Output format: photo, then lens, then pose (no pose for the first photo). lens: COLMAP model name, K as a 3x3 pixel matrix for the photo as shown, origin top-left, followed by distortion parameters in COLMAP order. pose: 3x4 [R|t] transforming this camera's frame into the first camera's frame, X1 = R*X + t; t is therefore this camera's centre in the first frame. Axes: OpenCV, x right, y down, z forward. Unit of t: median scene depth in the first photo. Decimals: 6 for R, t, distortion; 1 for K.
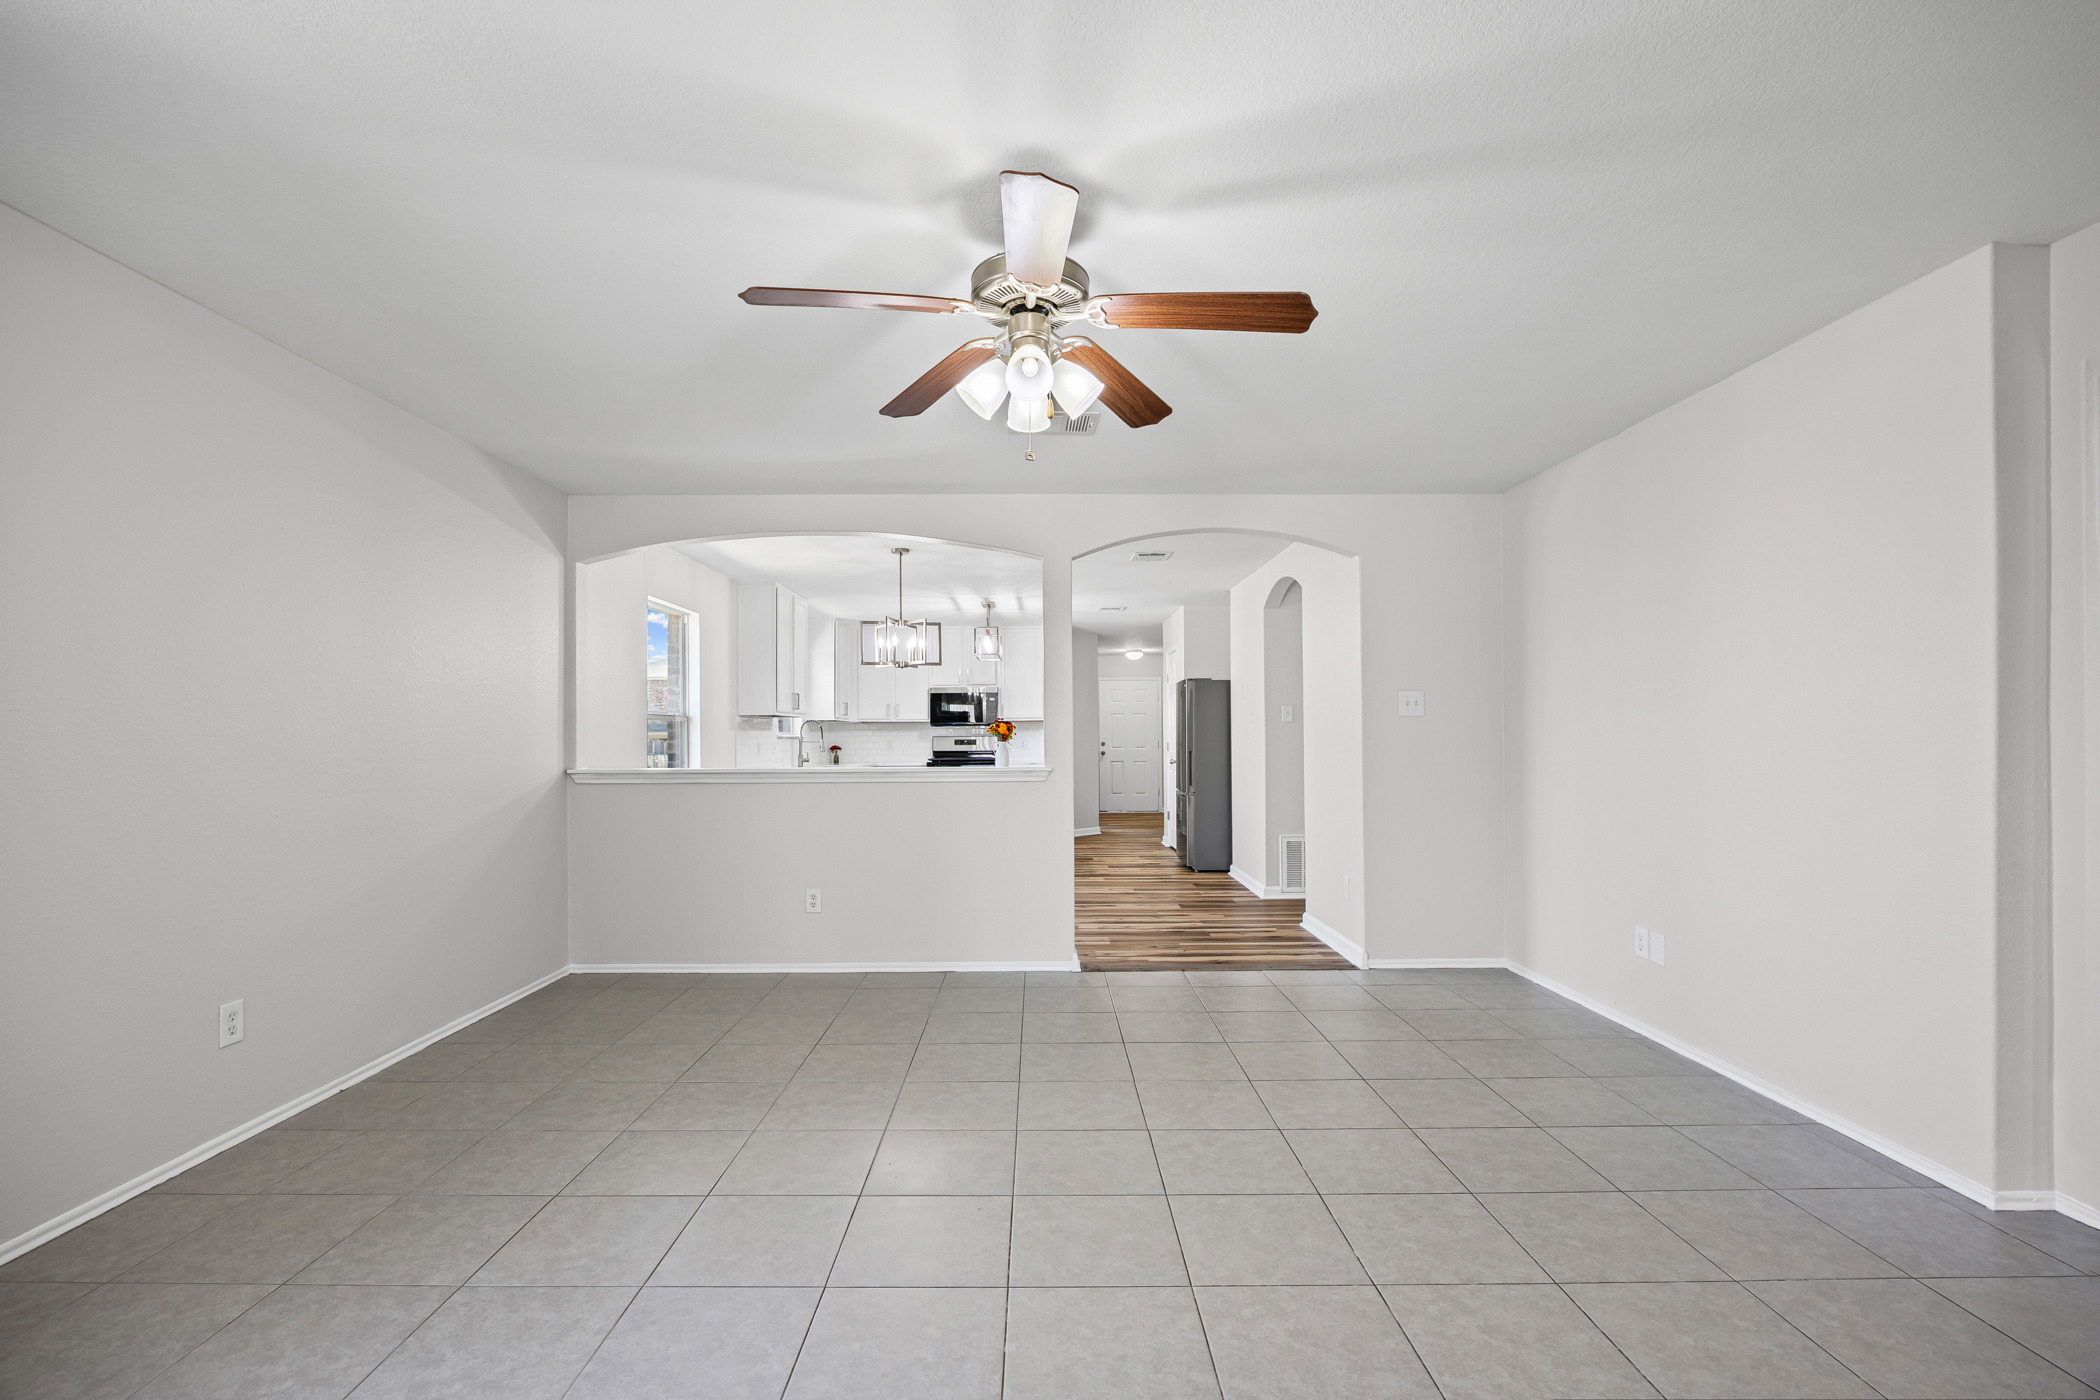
lens RADIAL K [[934.9, 0, 1063.1], [0, 934.9, 739.7], [0, 0, 1]] dist [-0.000602, -0.000019]
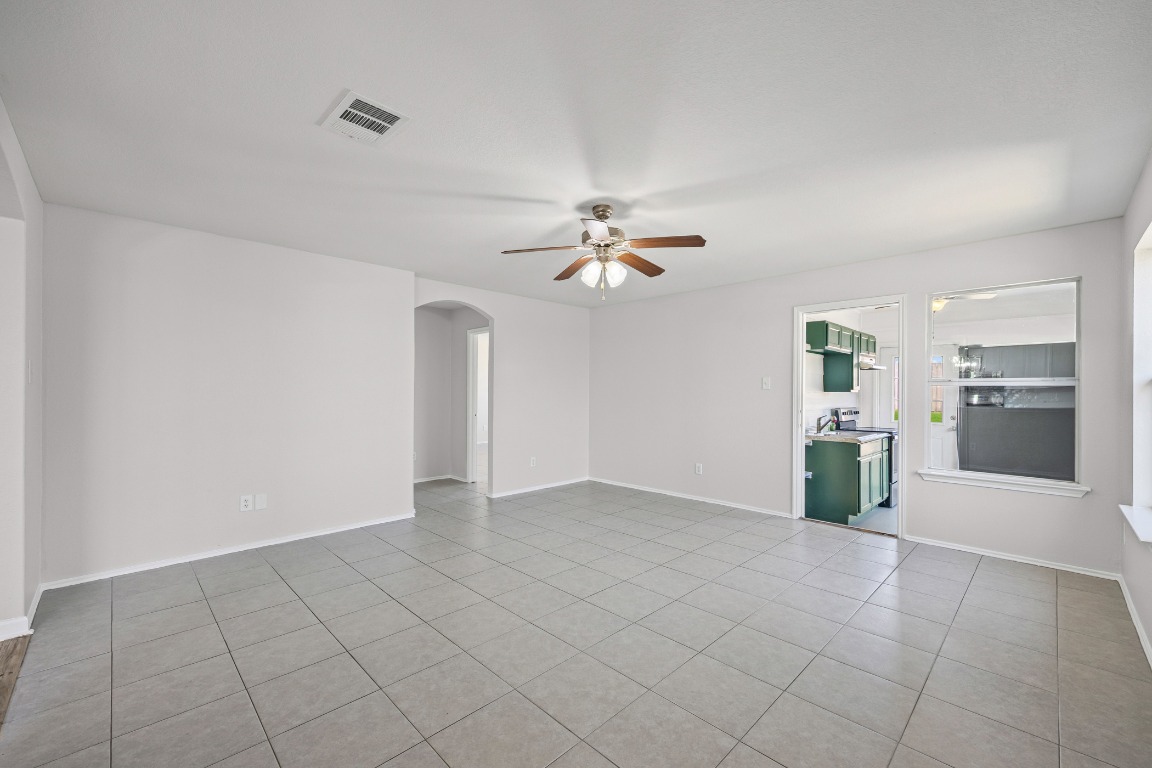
lens RADIAL K [[468.2, 0, 576.9], [0, 468.2, 389.5], [0, 0, 1]] dist [0.002096, 0.000111]
pose [[-0.686865, 0.006033, 0.726760, -0.711974], [0.005889, 0.999979, -0.002735, -0.017880], [-0.726762, 0.002401, -0.686886, 1.452370]]
